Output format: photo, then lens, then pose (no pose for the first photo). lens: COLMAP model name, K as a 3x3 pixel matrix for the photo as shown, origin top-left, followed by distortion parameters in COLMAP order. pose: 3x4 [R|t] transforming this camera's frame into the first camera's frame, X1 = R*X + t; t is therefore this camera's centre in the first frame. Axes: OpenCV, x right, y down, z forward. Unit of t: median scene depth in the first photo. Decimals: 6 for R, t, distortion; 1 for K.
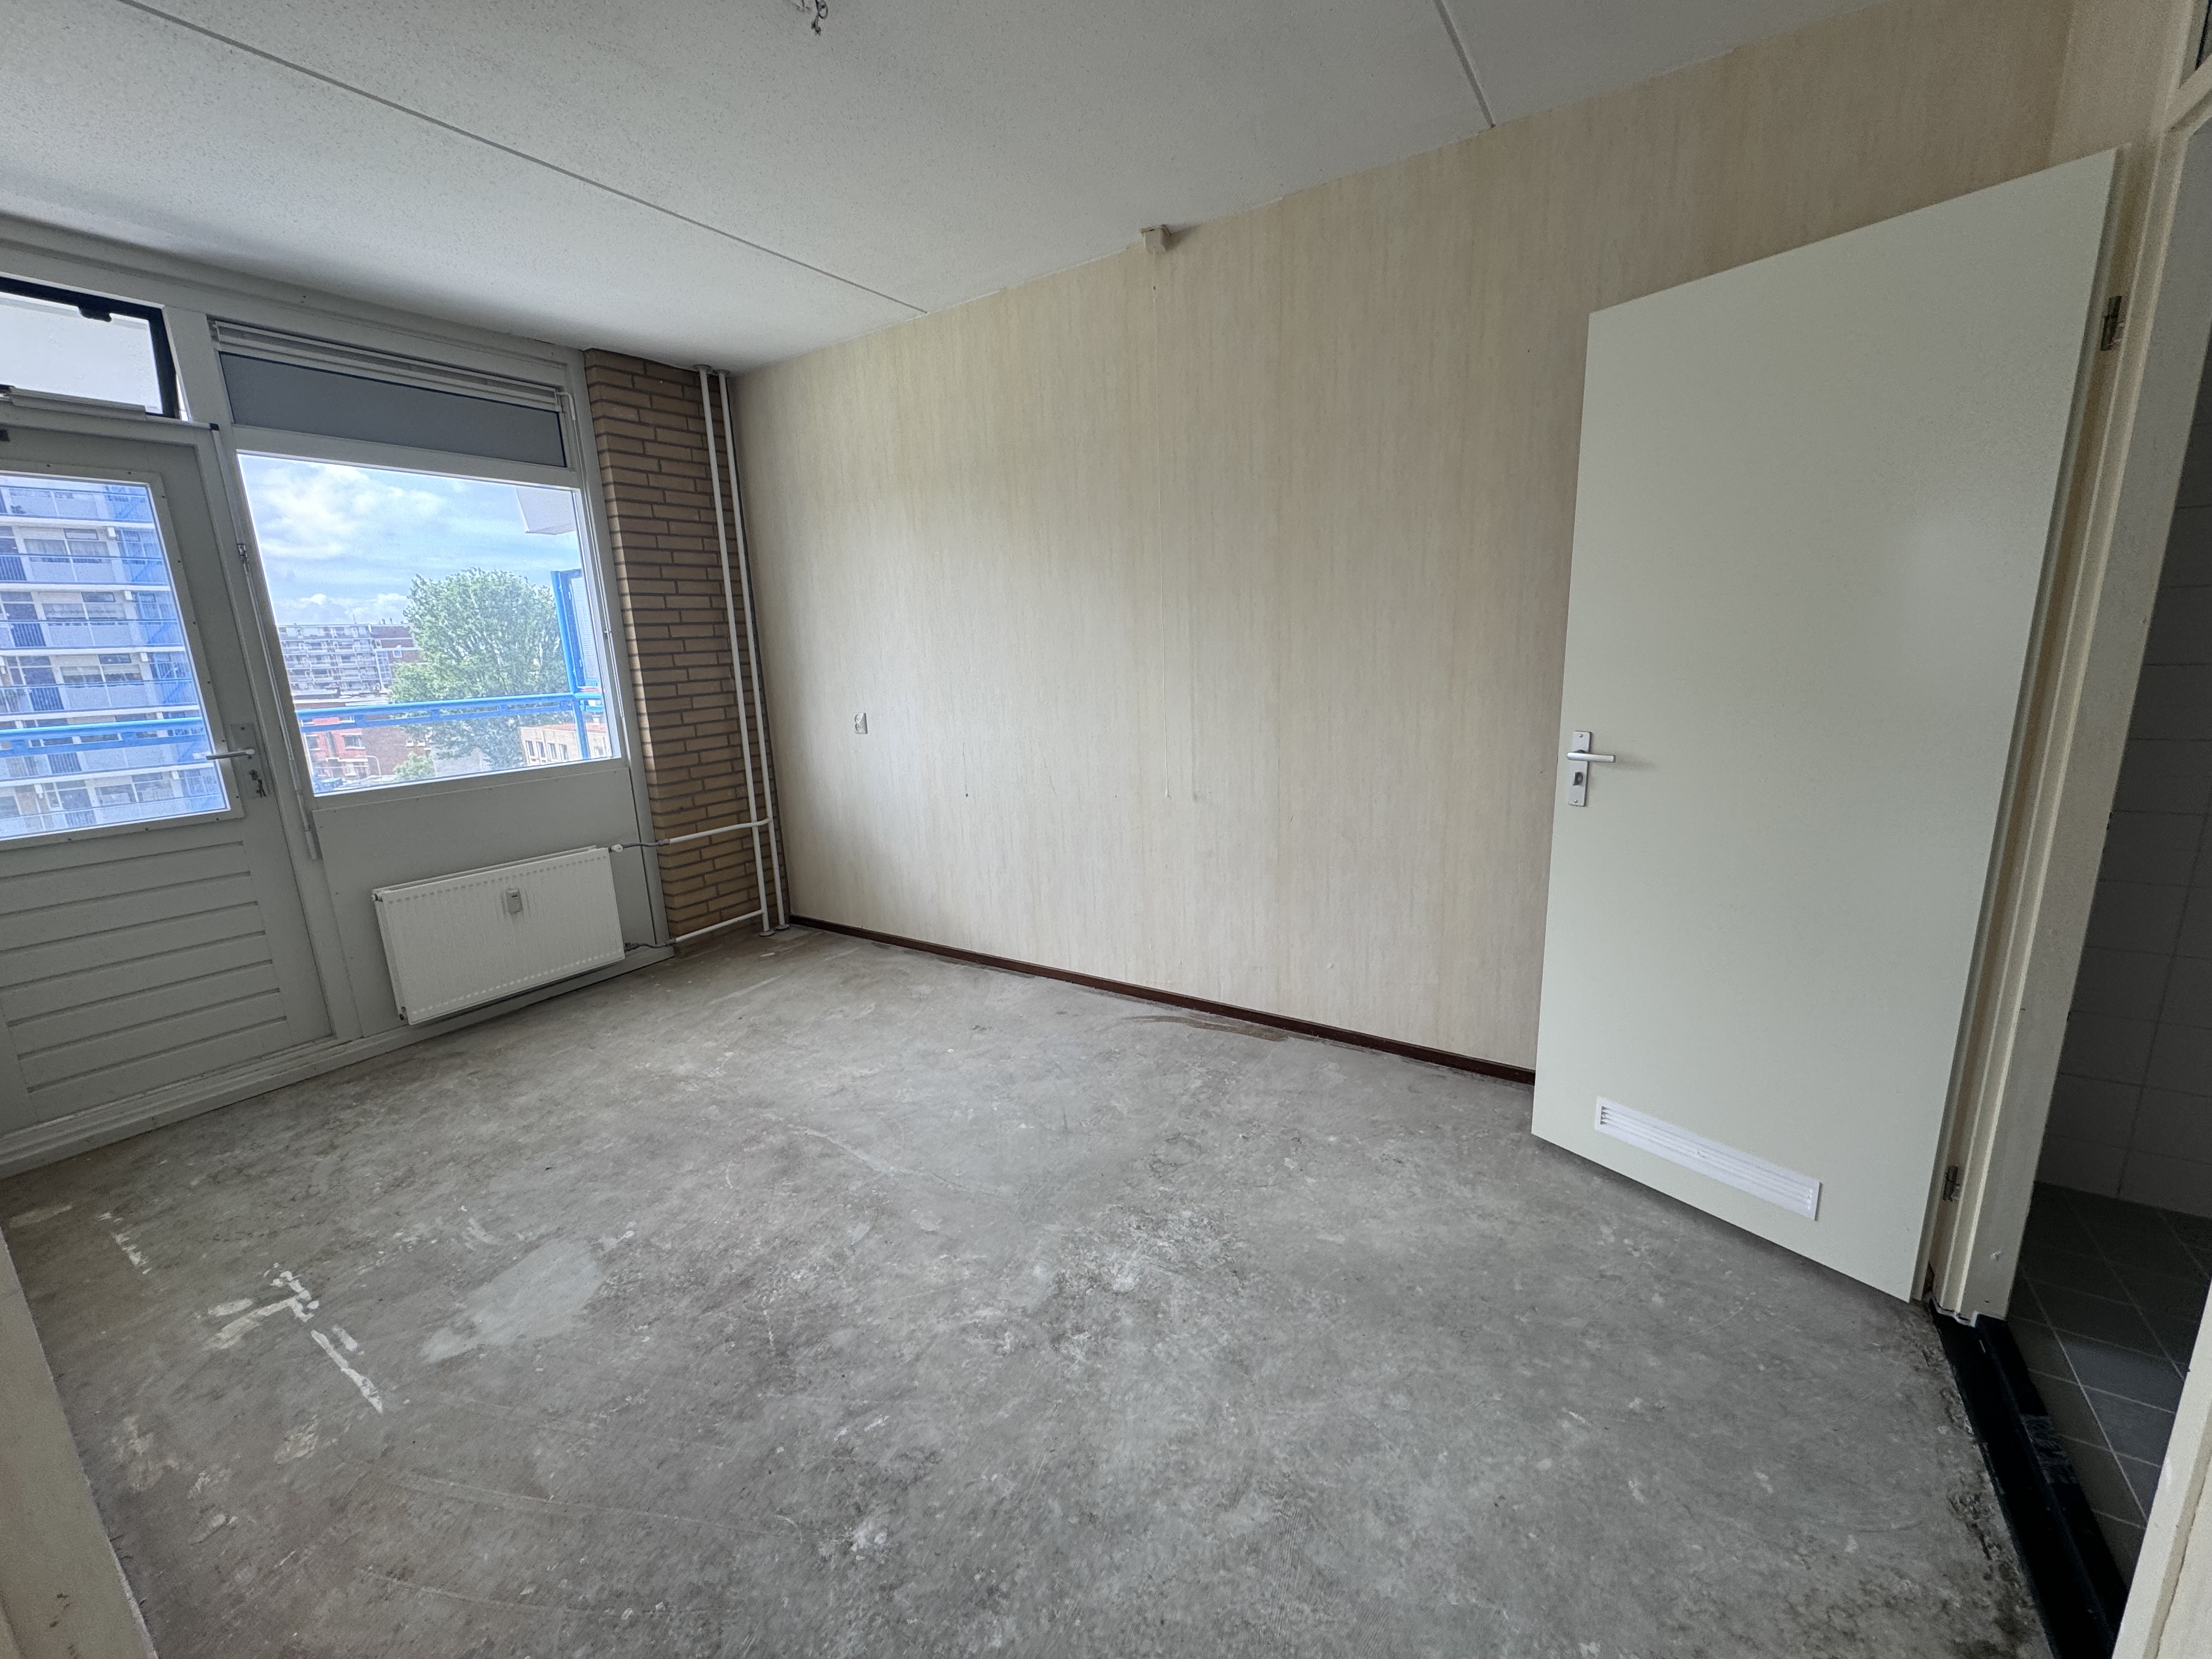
lens RADIAL K [[880.2, 0, 1104.0], [0, 880.2, 829.9], [0, 0, 1]] dist [0.007717, -0.000360]
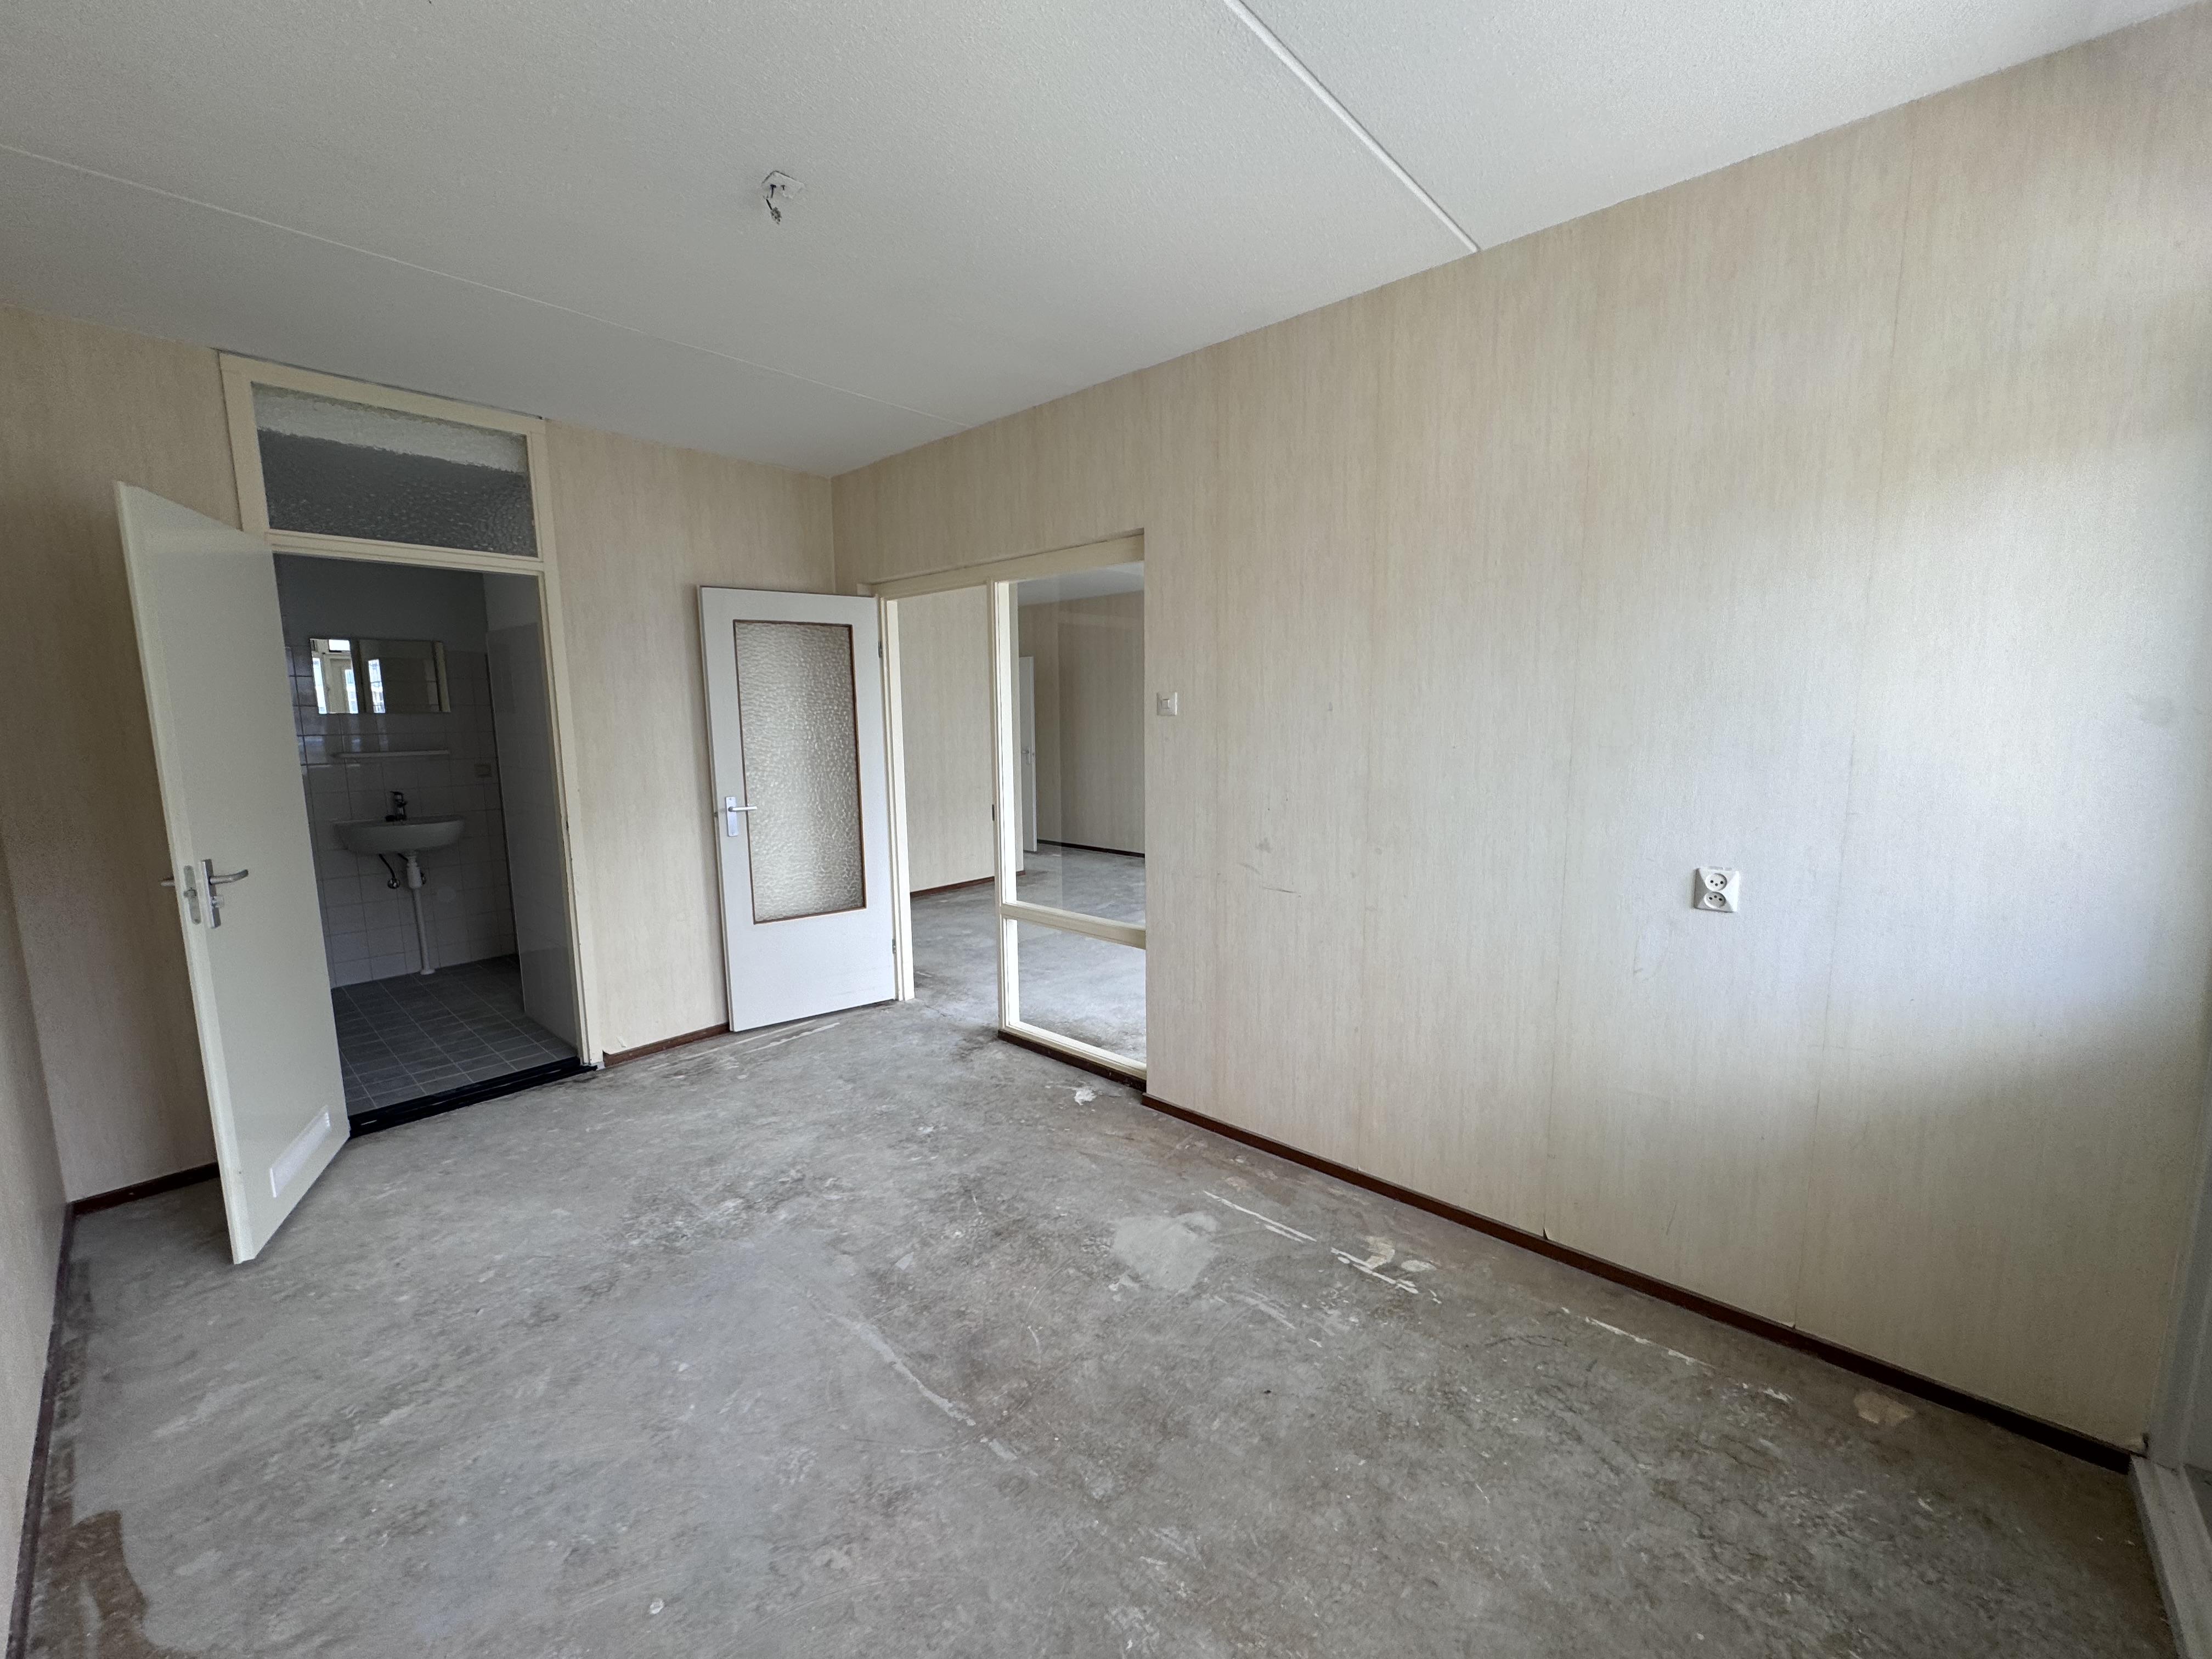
lens RADIAL K [[880.2, 0, 1104.0], [0, 880.2, 829.9], [0, 0, 1]] dist [0.007717, -0.000360]
pose [[-0.985986, 0.034735, 0.163170, -0.680953], [0.087969, 0.939306, 0.331610, -0.382050], [-0.141748, 0.341317, -0.929199, 1.700984]]
